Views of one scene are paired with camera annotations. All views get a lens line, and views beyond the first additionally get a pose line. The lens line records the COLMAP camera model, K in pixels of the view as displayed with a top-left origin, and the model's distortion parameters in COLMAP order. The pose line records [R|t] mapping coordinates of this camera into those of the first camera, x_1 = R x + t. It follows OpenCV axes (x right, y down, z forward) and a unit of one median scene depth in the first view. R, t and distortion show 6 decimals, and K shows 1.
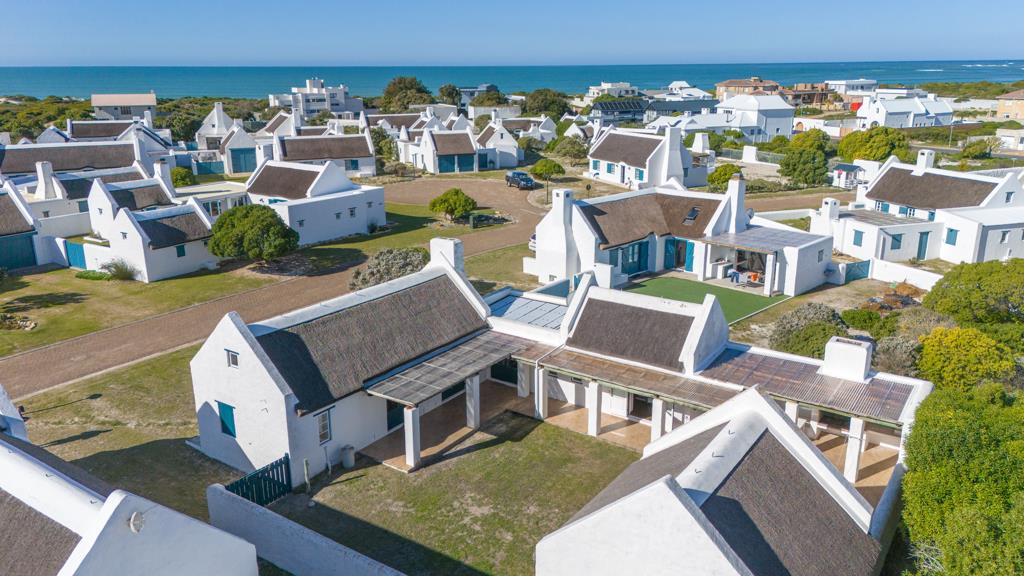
lens RADIAL K [[742.2, 0, 512.0], [0, 742.2, 288.0], [0, 0, 1]] dist [0.049215, -0.042625]
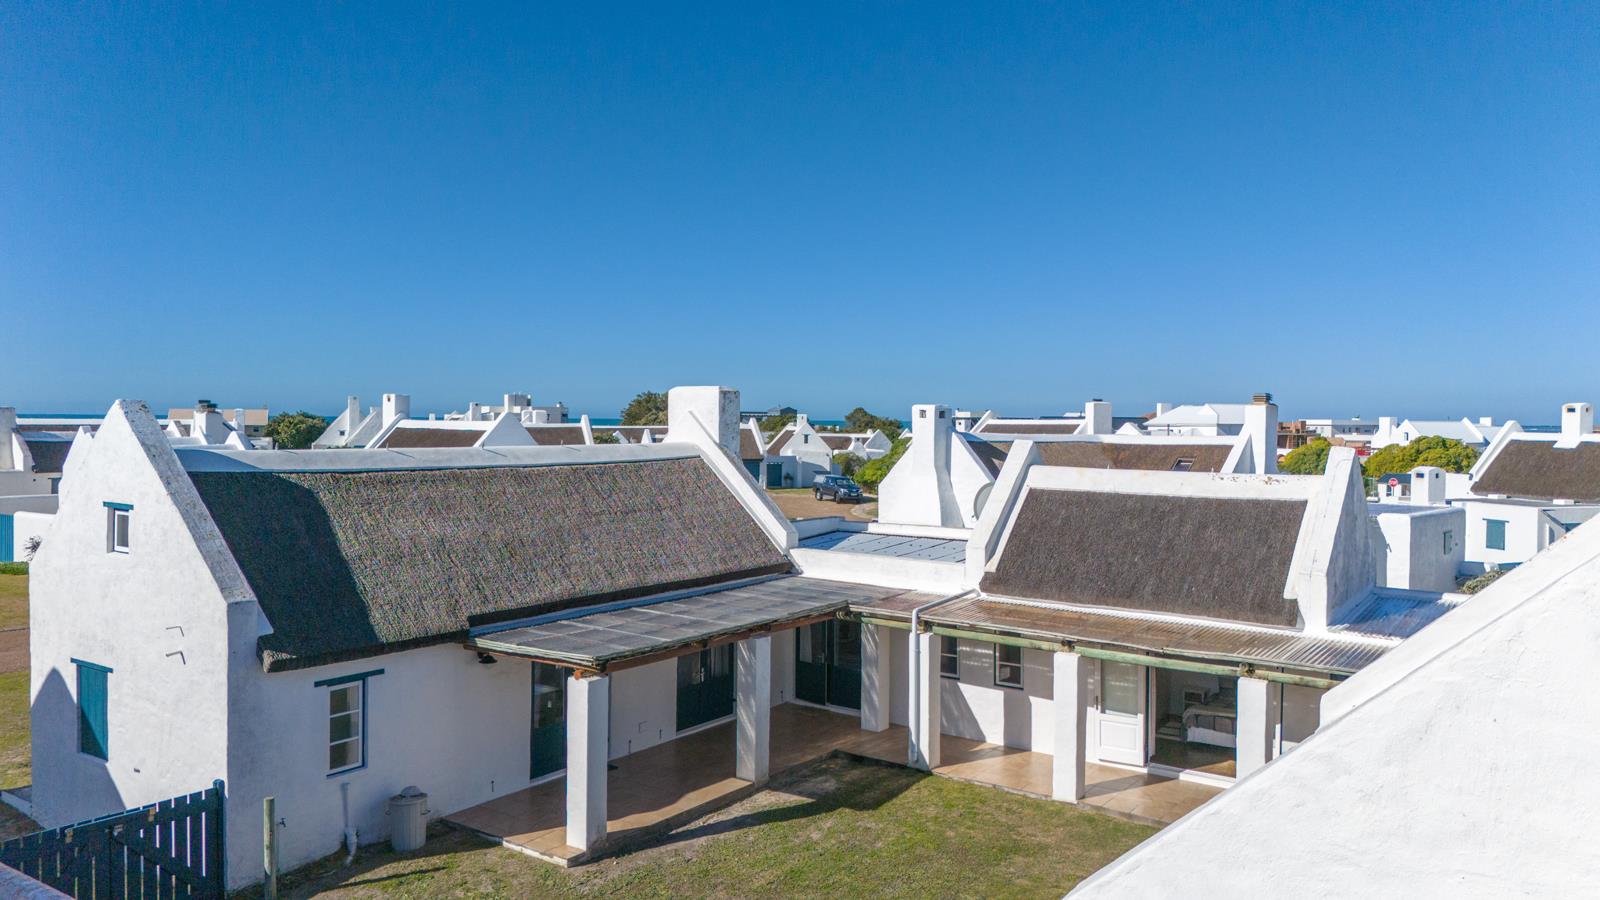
lens RADIAL K [[1159.7, 0, 800.0], [0, 1159.7, 450.0], [0, 0, 1]] dist [0.049215, -0.042625]
pose [[0.999777, 0.015620, -0.014188, -0.021310], [-0.018648, 0.968676, -0.247625, 0.170853], [0.009875, 0.247835, 0.968752, 0.366906]]
